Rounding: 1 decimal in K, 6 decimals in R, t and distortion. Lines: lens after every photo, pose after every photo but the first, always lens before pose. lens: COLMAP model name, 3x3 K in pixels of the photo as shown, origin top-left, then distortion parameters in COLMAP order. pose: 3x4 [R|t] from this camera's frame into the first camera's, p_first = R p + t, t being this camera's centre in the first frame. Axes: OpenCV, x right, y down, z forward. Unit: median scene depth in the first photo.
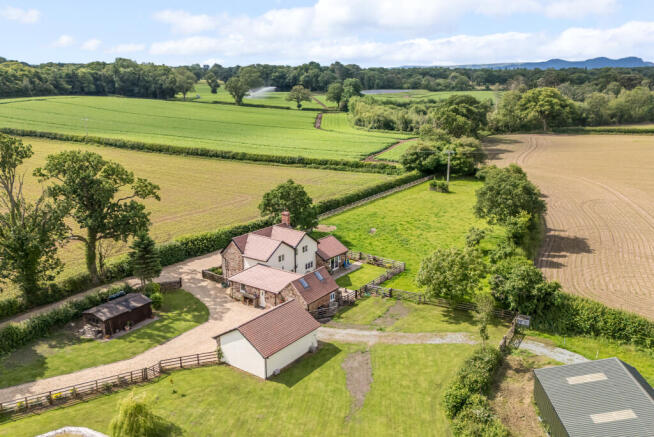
lens RADIAL K [[513.0, 0, 340.0], [0, 513.0, 217.7], [0, 0, 1]] dist [0.093542, -0.091794]
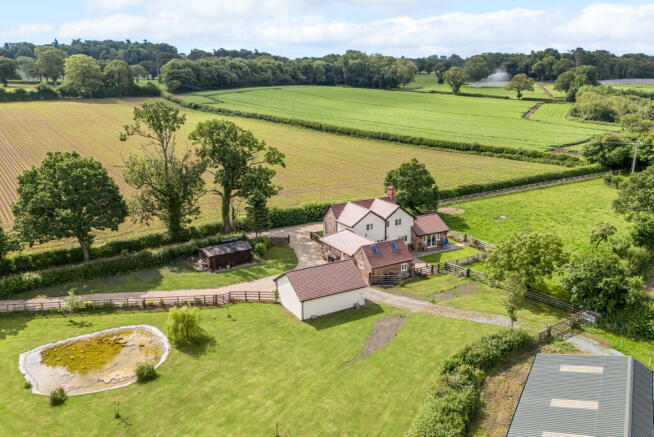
lens RADIAL K [[513.0, 0, 340.0], [0, 513.0, 217.7], [0, 0, 1]] dist [0.093542, -0.091794]
pose [[0.925563, 0.100669, -0.364964, 0.211189], [-0.093135, 0.994919, 0.038239, 0.024743], [0.366959, -0.001402, 0.930236, -0.009569]]
